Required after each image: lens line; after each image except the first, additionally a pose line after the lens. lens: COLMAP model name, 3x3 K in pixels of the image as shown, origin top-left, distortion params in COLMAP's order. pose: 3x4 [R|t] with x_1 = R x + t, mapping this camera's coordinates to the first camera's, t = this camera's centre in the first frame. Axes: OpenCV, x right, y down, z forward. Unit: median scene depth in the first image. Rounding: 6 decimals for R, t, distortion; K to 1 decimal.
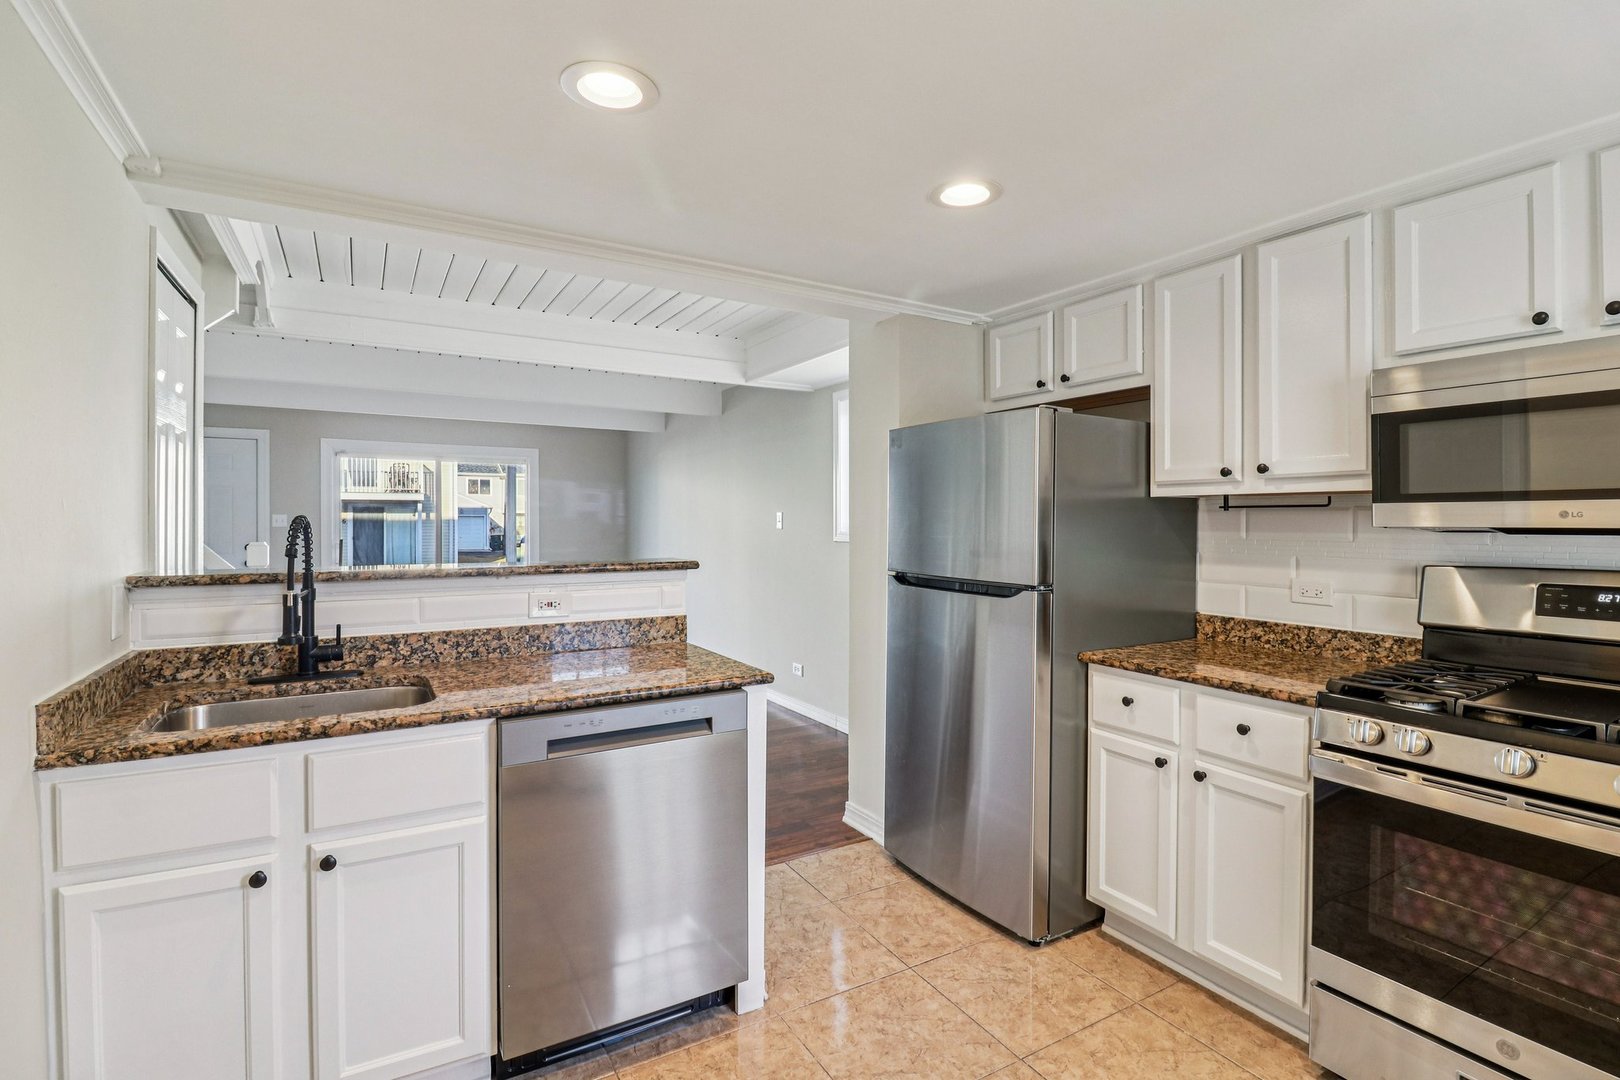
lens RADIAL K [[761.4, 0, 810.9], [0, 761.4, 525.2], [0, 0, 1]] dist [-0.019601, -0.000506]
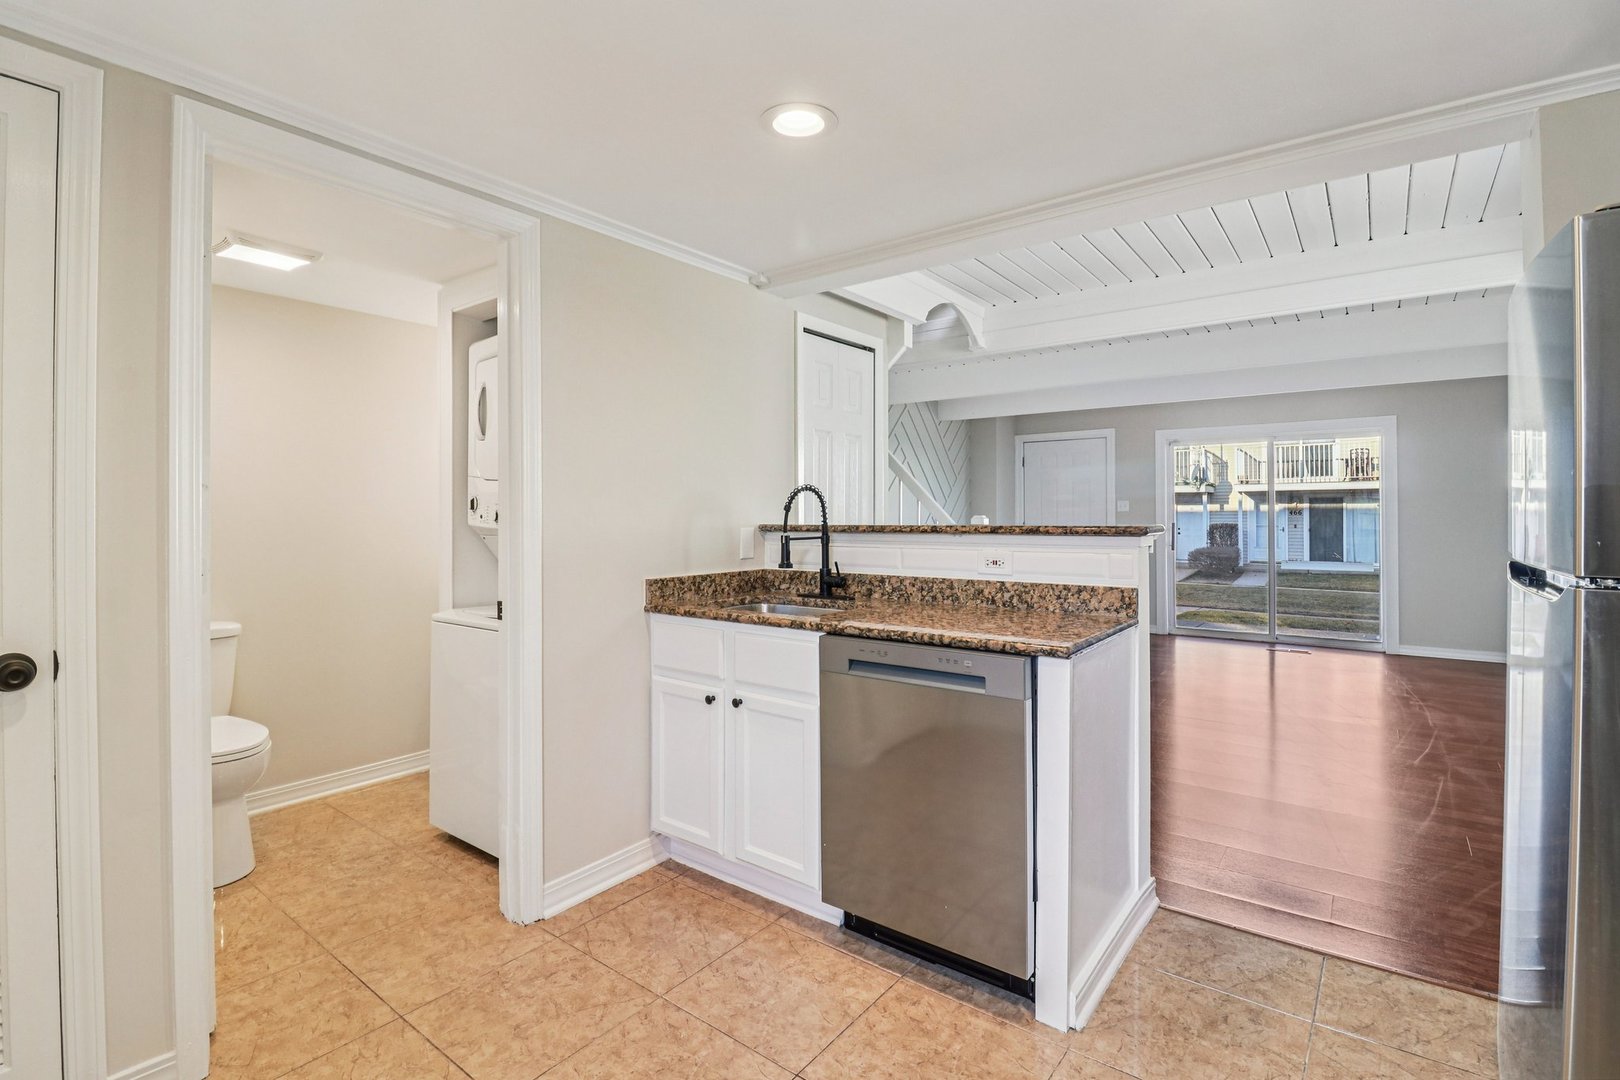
lens RADIAL K [[754.9, 0, 805.9], [0, 754.9, 516.8], [0, 0, 1]] dist [0.001909, -0.010806]
pose [[0.371445, -0.000661, -0.928455, 0.580956], [-0.002692, 0.999995, -0.001788, 0.043491], [0.928451, 0.003163, 0.371441, 0.368264]]
